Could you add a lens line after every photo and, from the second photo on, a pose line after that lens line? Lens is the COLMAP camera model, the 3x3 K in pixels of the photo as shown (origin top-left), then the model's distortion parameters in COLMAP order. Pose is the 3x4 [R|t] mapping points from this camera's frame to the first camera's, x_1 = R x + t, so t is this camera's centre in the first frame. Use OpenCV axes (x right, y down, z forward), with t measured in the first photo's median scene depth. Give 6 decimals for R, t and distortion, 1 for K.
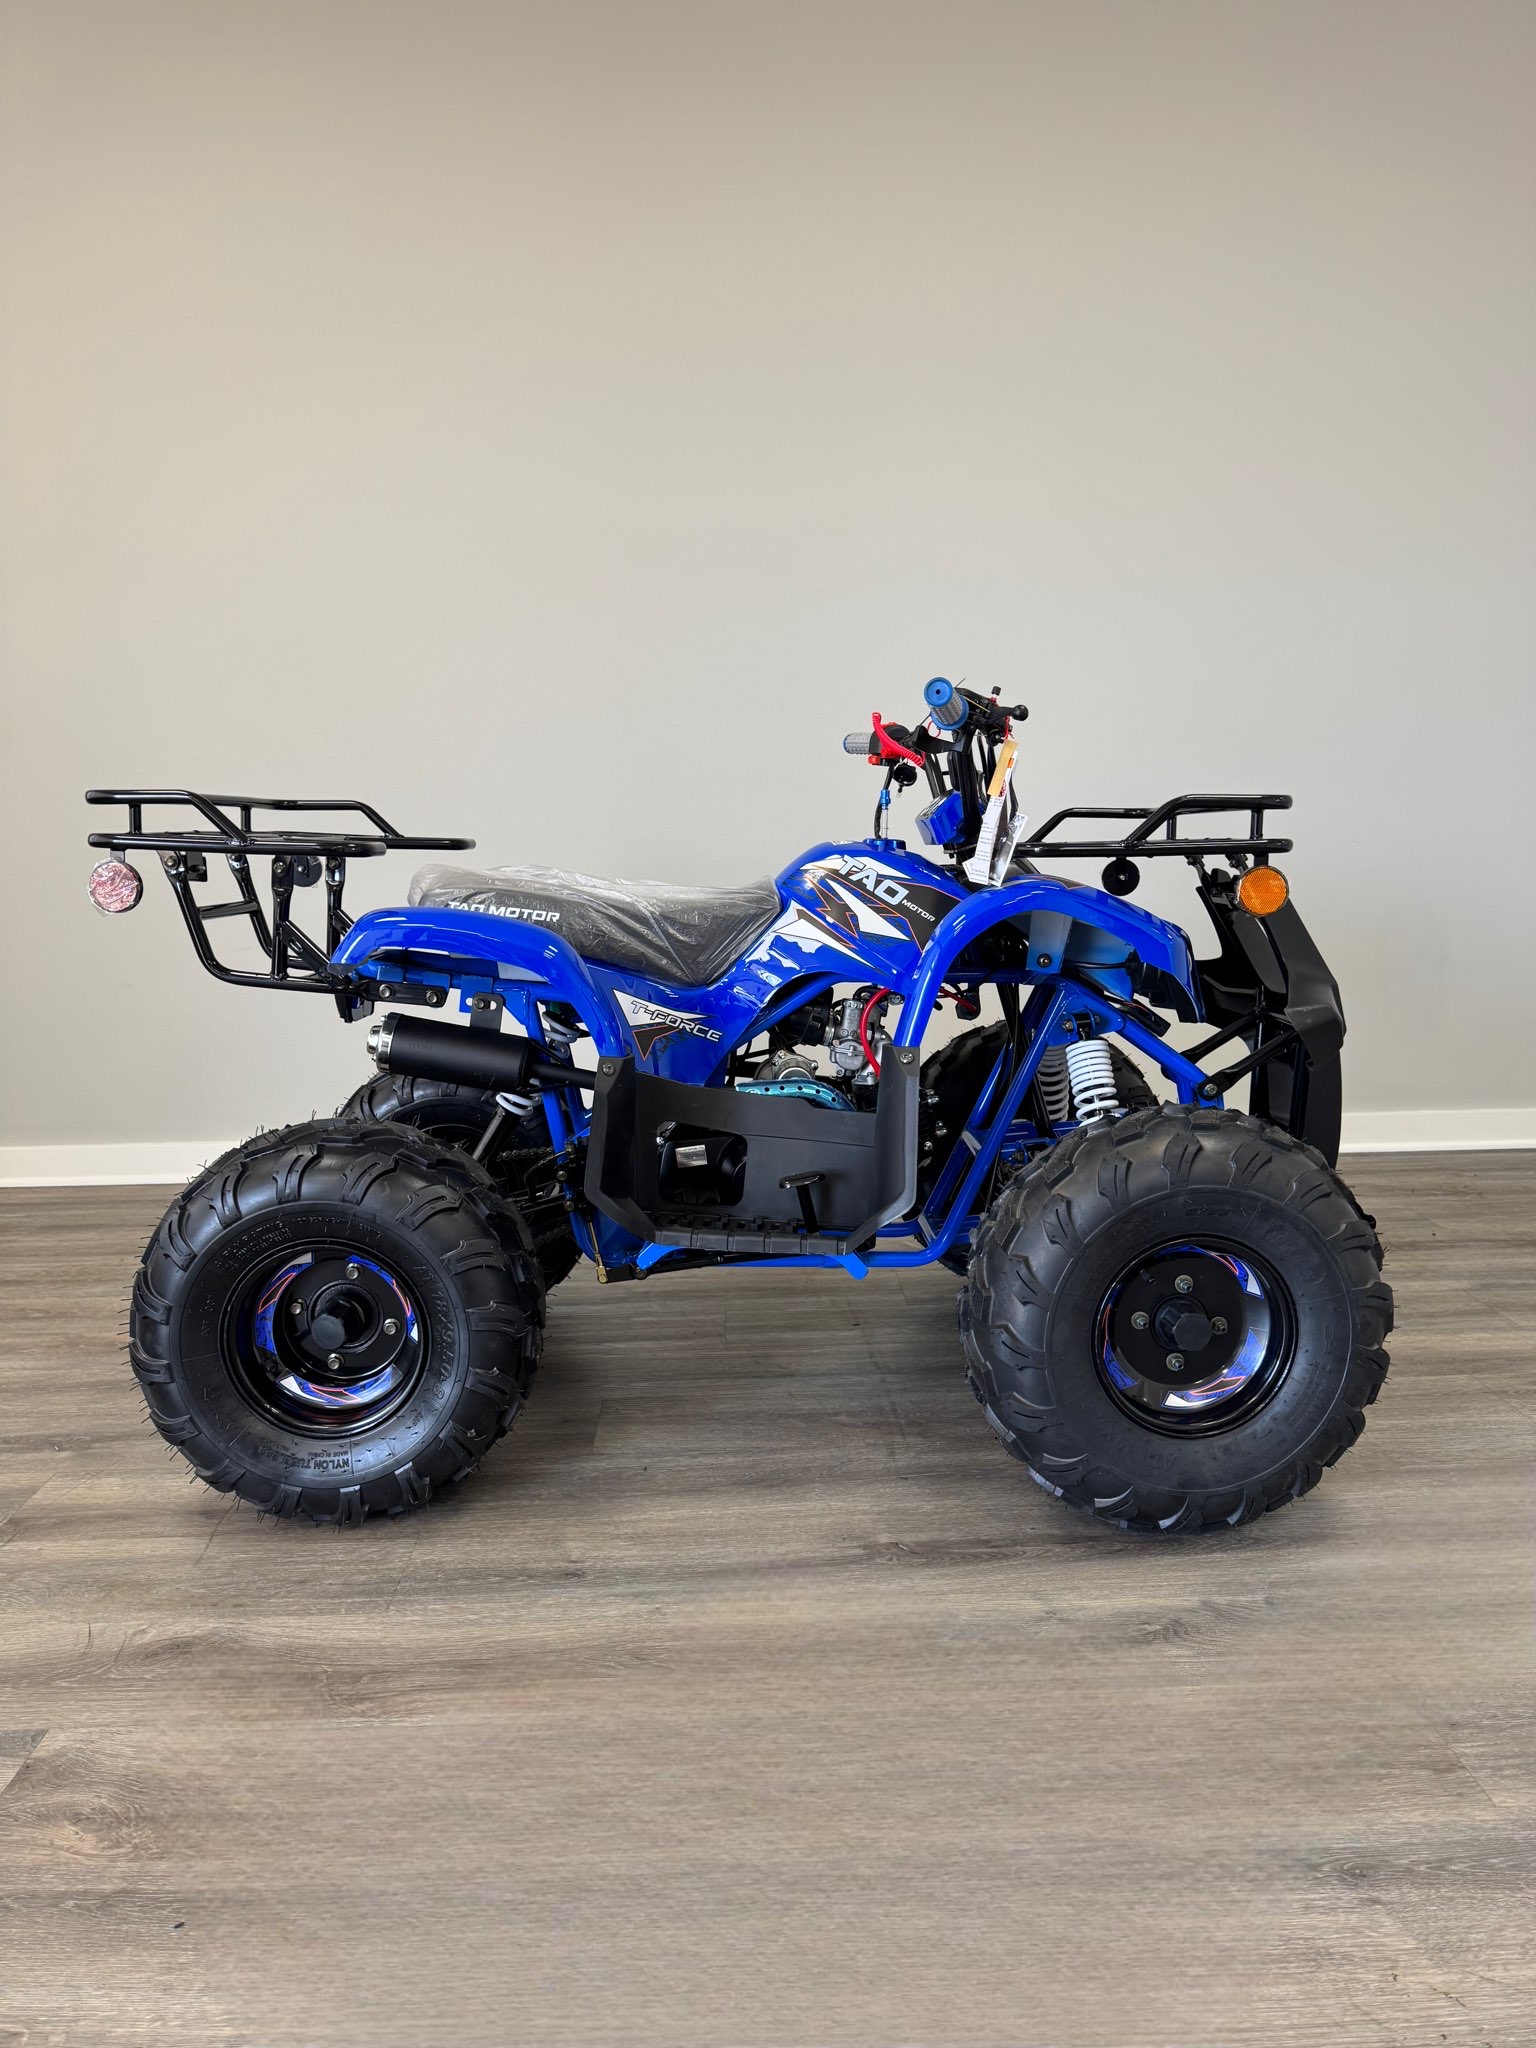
lens RADIAL K [[1441.9, 0, 771.6], [0, 1441.9, 1018.8], [0, 0, 1]] dist [0.002914, -0.009338]
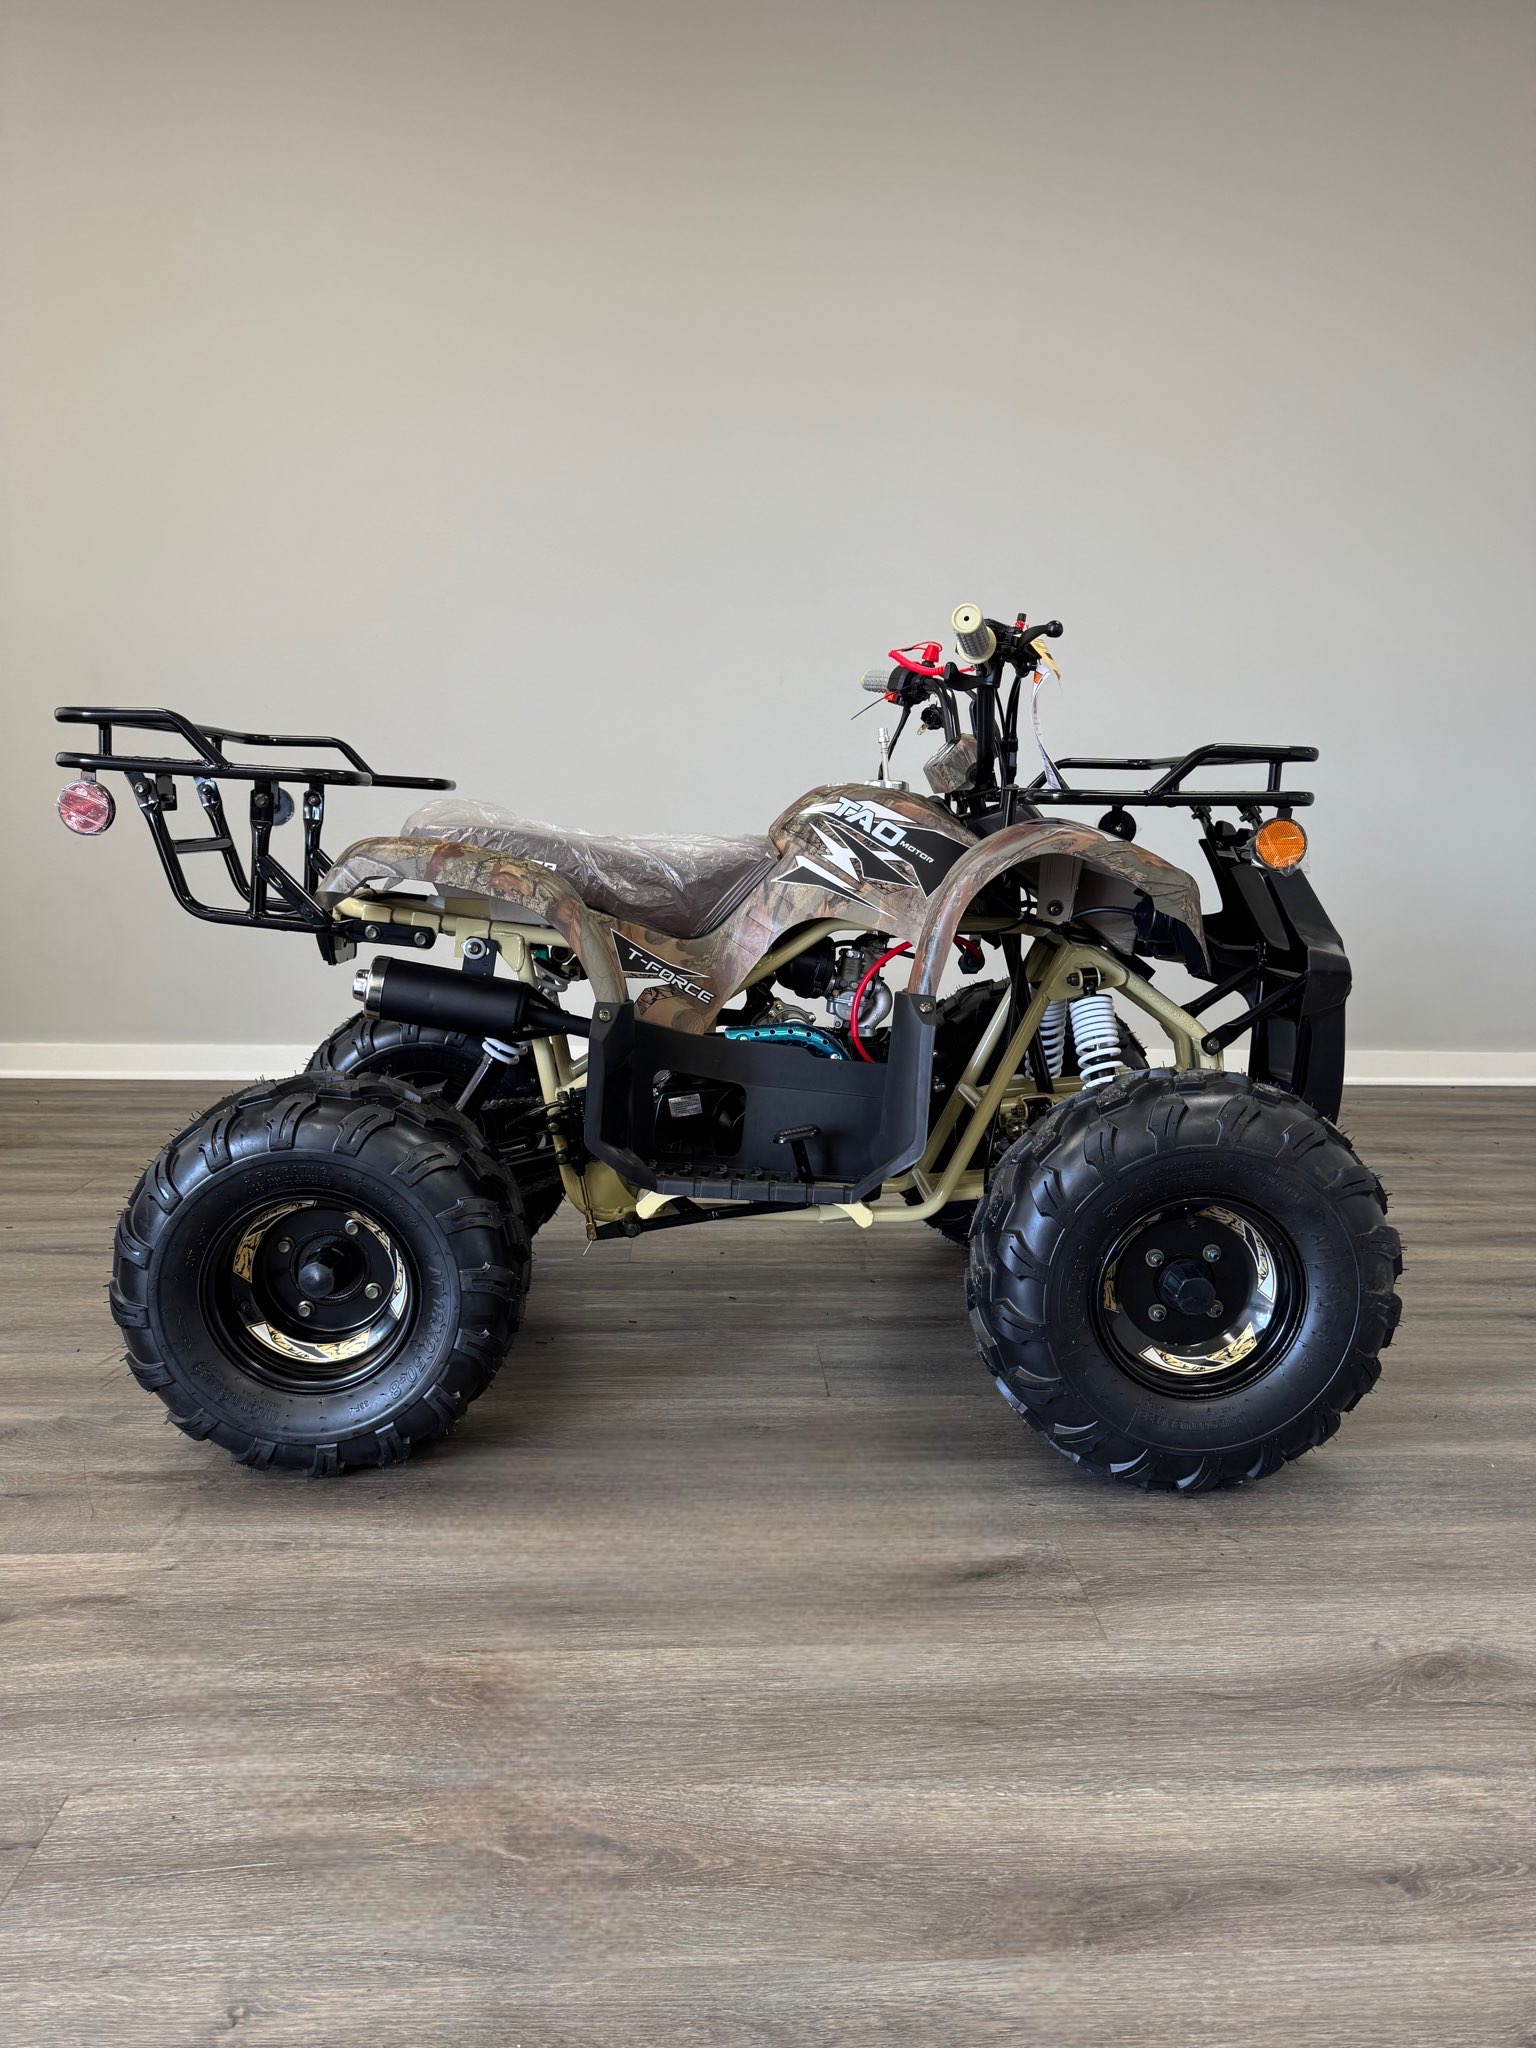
lens RADIAL K [[1441.9, 0, 774.6], [0, 1441.9, 1022.9], [0, 0, 1]] dist [0.002914, -0.009338]
pose [[0.999101, 0.030998, 0.028917, -0.047083], [-0.031548, 0.999326, 0.018763, 0.073402], [-0.028316, -0.019658, 0.999406, -0.321556]]
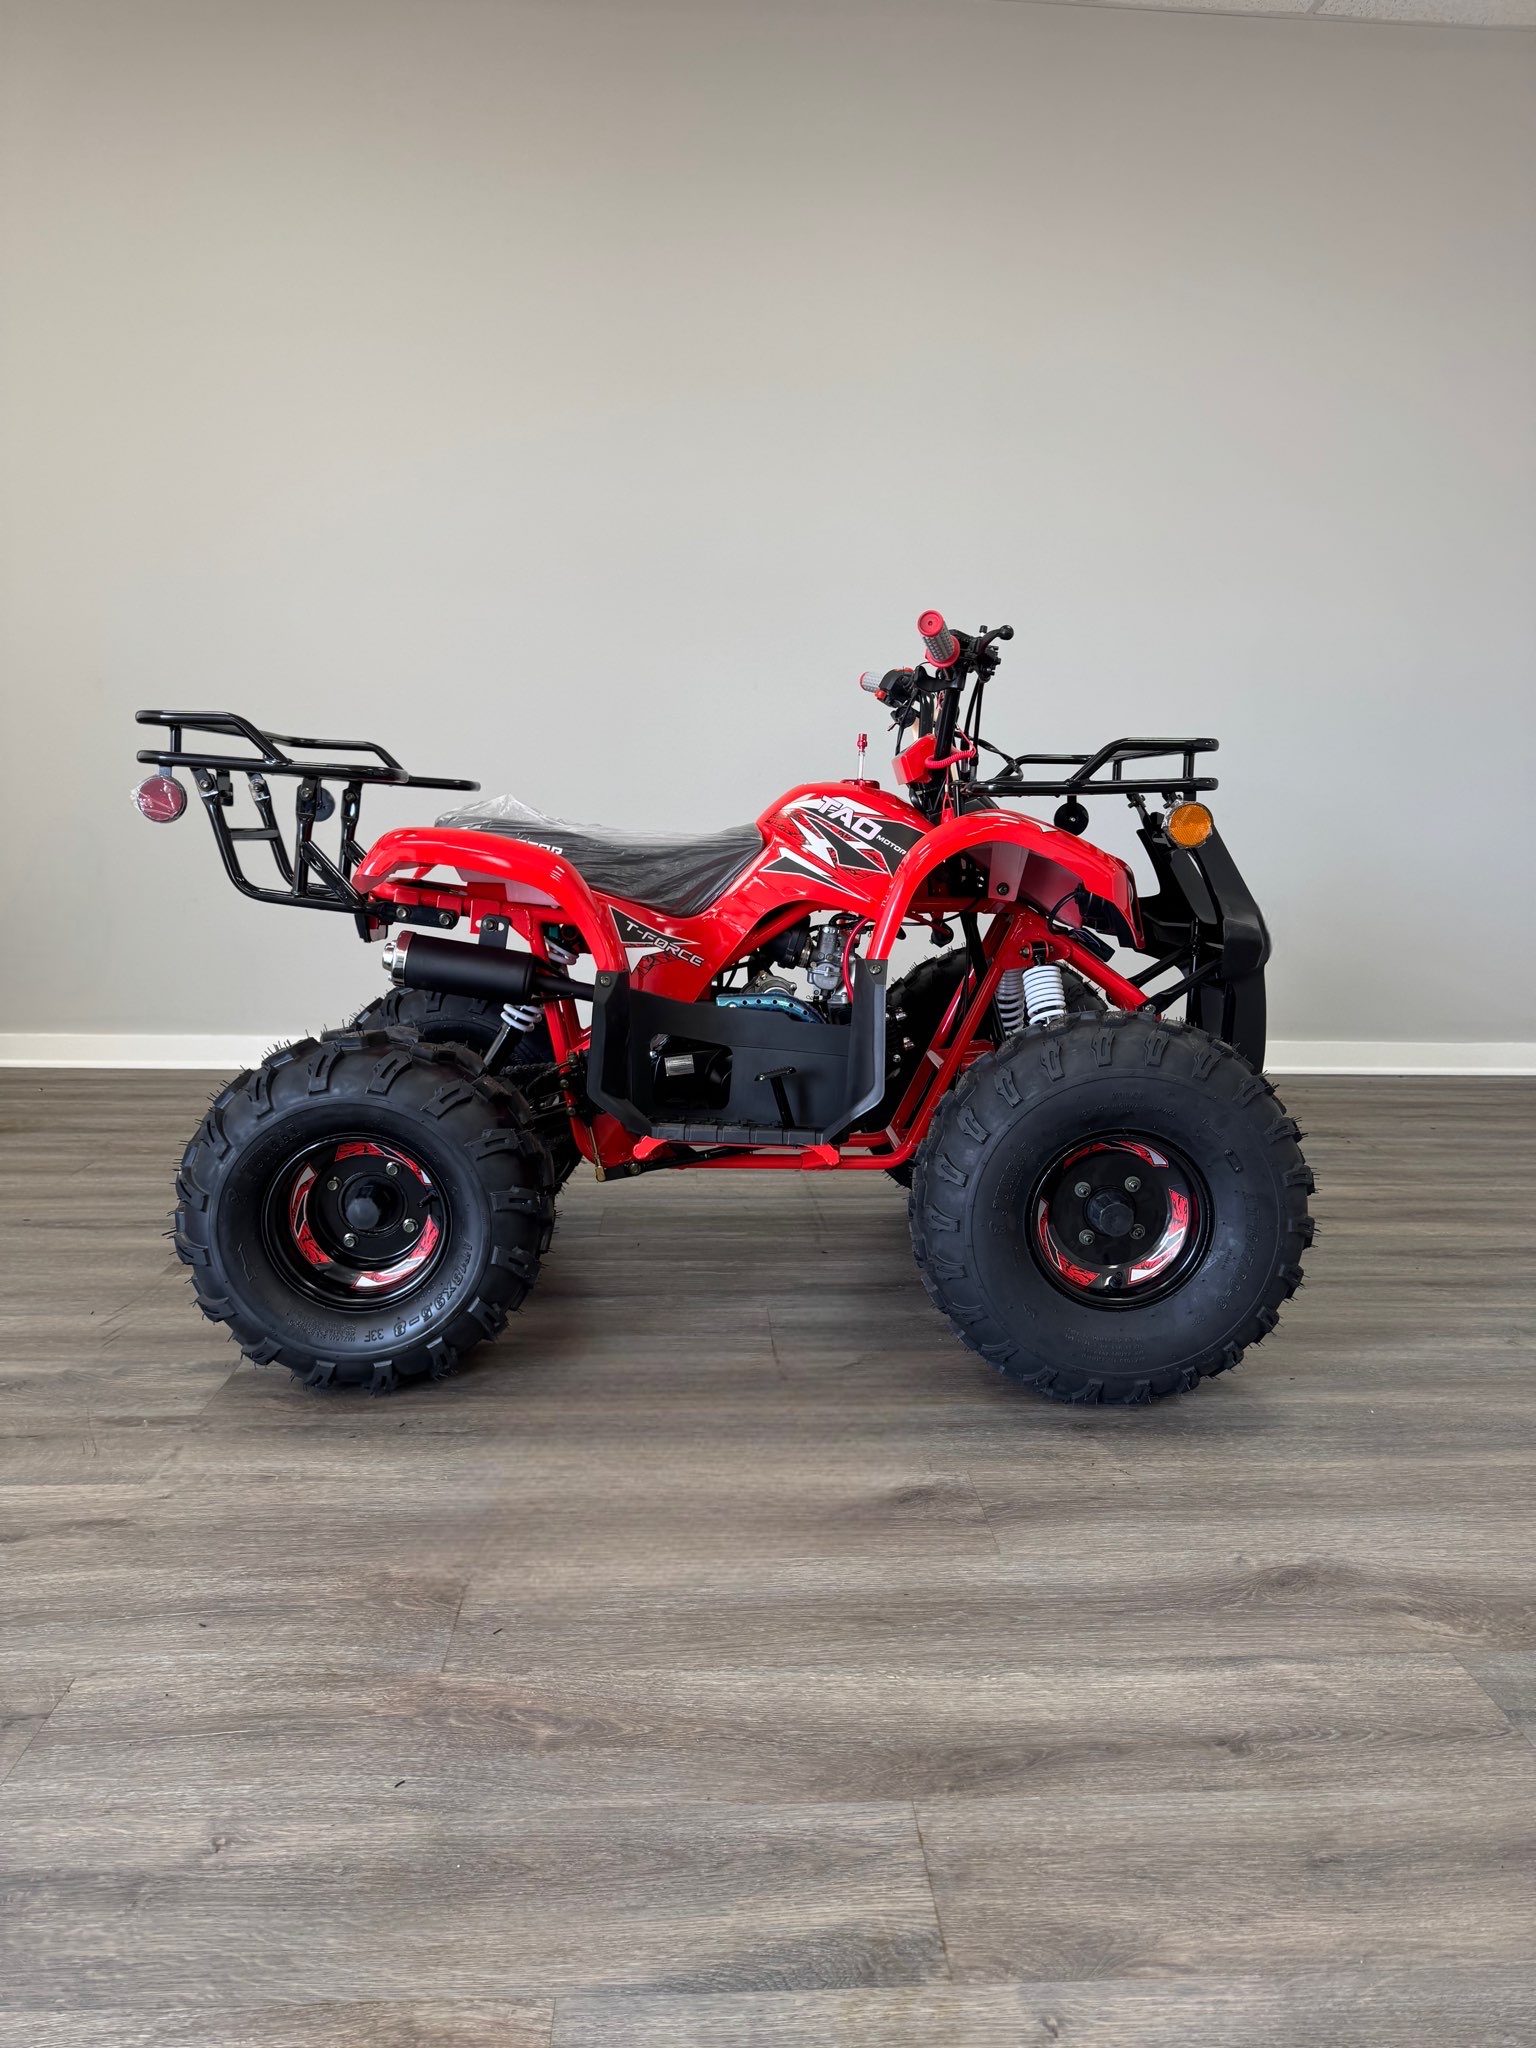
lens RADIAL K [[1441.9, 0, 781.9], [0, 1441.9, 1029.0], [0, 0, 1]] dist [0.002914, -0.009338]
pose [[0.998976, 0.031005, 0.032948, -0.002487], [-0.031843, 0.999174, 0.025245, 0.079155], [-0.032138, -0.026268, 0.999138, -0.424917]]
